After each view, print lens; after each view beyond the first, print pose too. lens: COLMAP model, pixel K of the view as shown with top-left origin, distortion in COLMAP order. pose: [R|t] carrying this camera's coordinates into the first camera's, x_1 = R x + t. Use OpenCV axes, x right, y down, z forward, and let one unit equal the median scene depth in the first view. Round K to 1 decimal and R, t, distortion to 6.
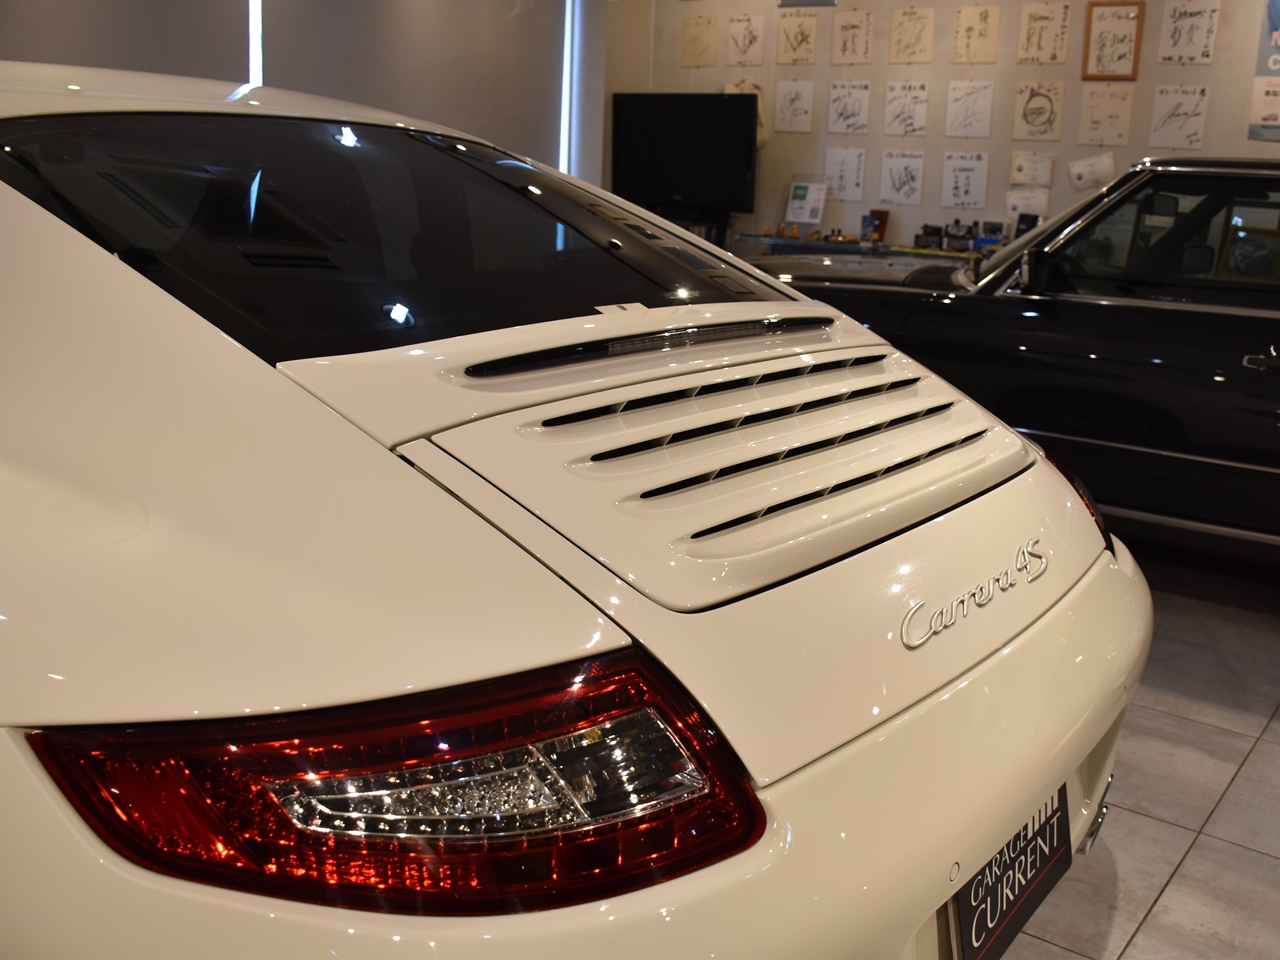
lens RADIAL K [[1210.7, 0, 708.5], [0, 1210.7, 480.1], [0, 0, 1]] dist [-0.149552, 0.104321]
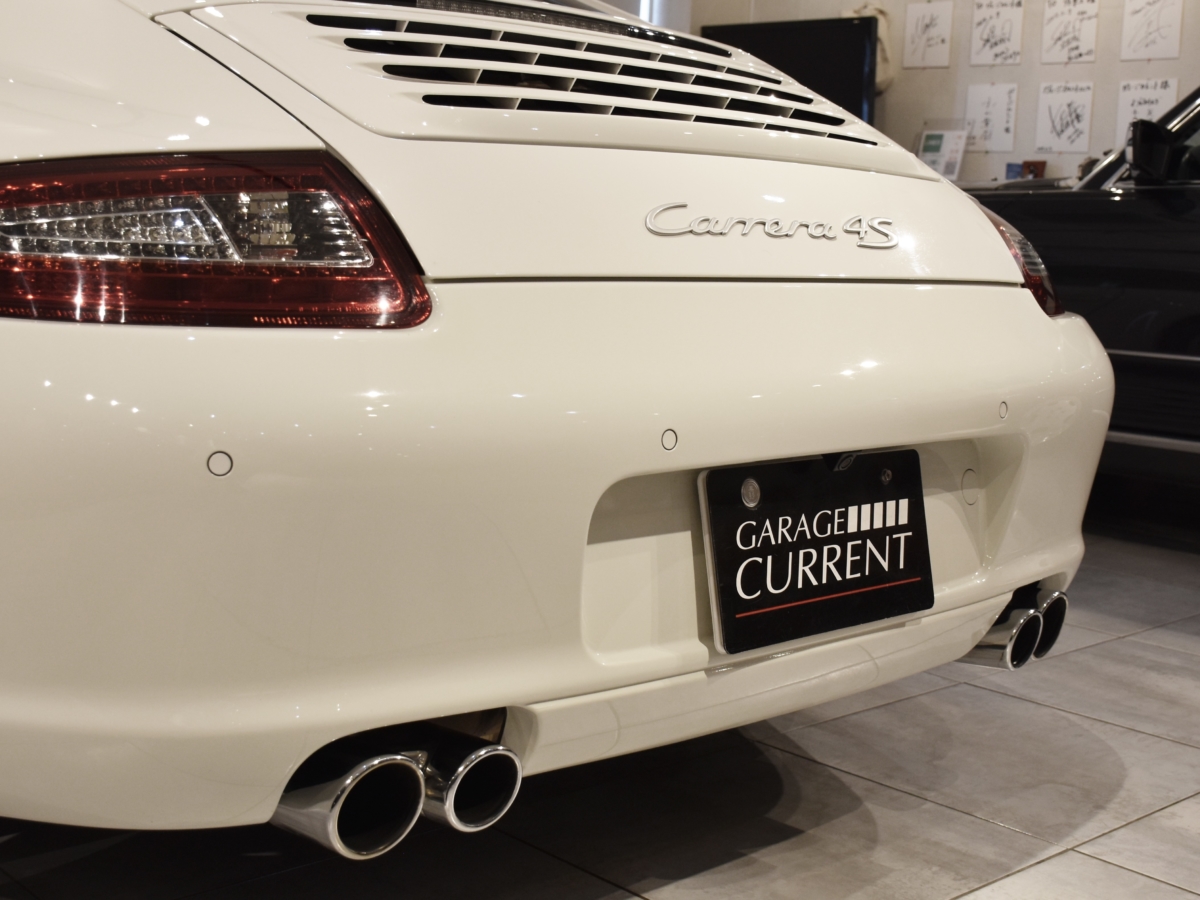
lens RADIAL K [[1642.1, 0, 597.5], [0, 1642.1, 416.4], [0, 0, 1]] dist [-0.039349, 0.026527]
pose [[0.981328, 0.024220, -0.190813, 0.104802], [-0.049906, 0.990128, -0.130983, 0.127668], [0.185757, 0.138060, 0.972848, -0.069986]]
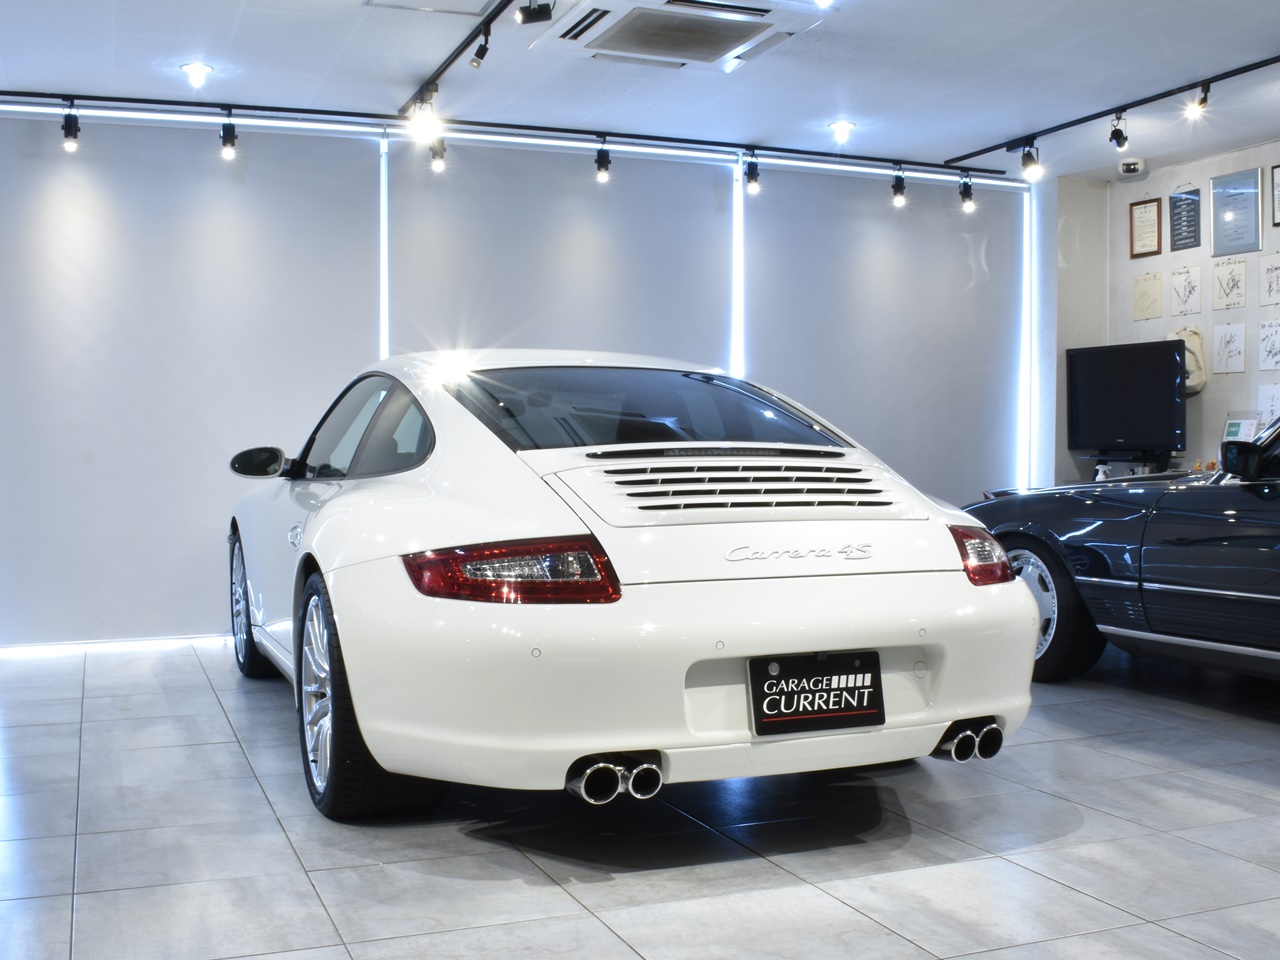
lens RADIAL K [[1417.7, 0, 568.3], [0, 1417.7, 553.9], [0, 0, 1]] dist [-0.141941, 0.037626]
pose [[0.825676, -0.009291, -0.564068, 0.402454], [-0.098231, 0.982223, -0.159967, 0.165311], [0.555526, 0.187490, 0.810085, -0.379896]]
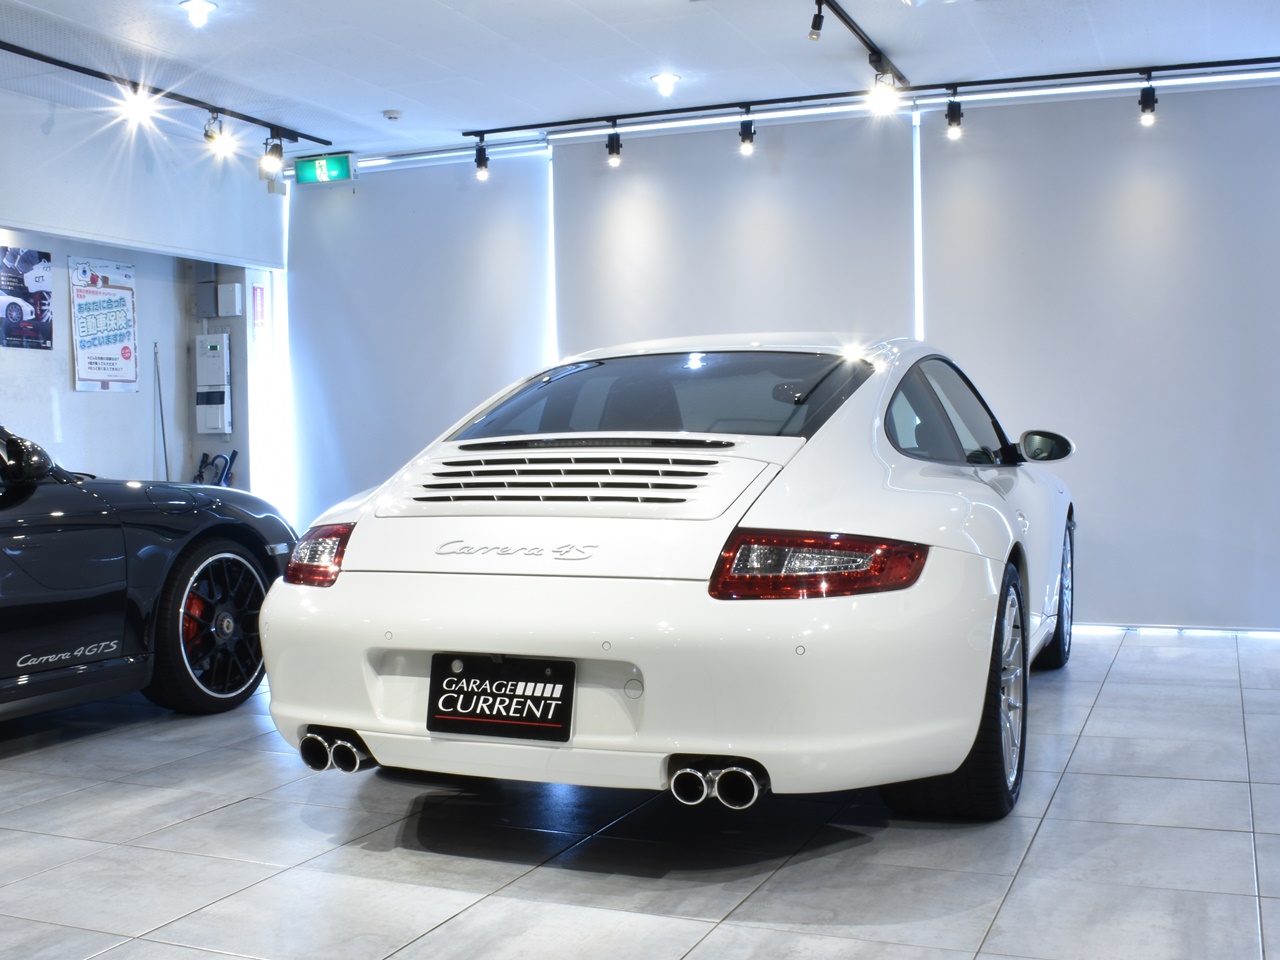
lens RADIAL K [[1417.7, 0, 568.3], [0, 1417.7, 553.9], [0, 0, 1]] dist [-0.141941, 0.037626]
pose [[0.198184, 0.029161, -0.979731, 0.801464], [-0.220072, 0.975361, -0.015486, 0.035872], [0.955139, 0.218681, 0.199719, 0.196304]]
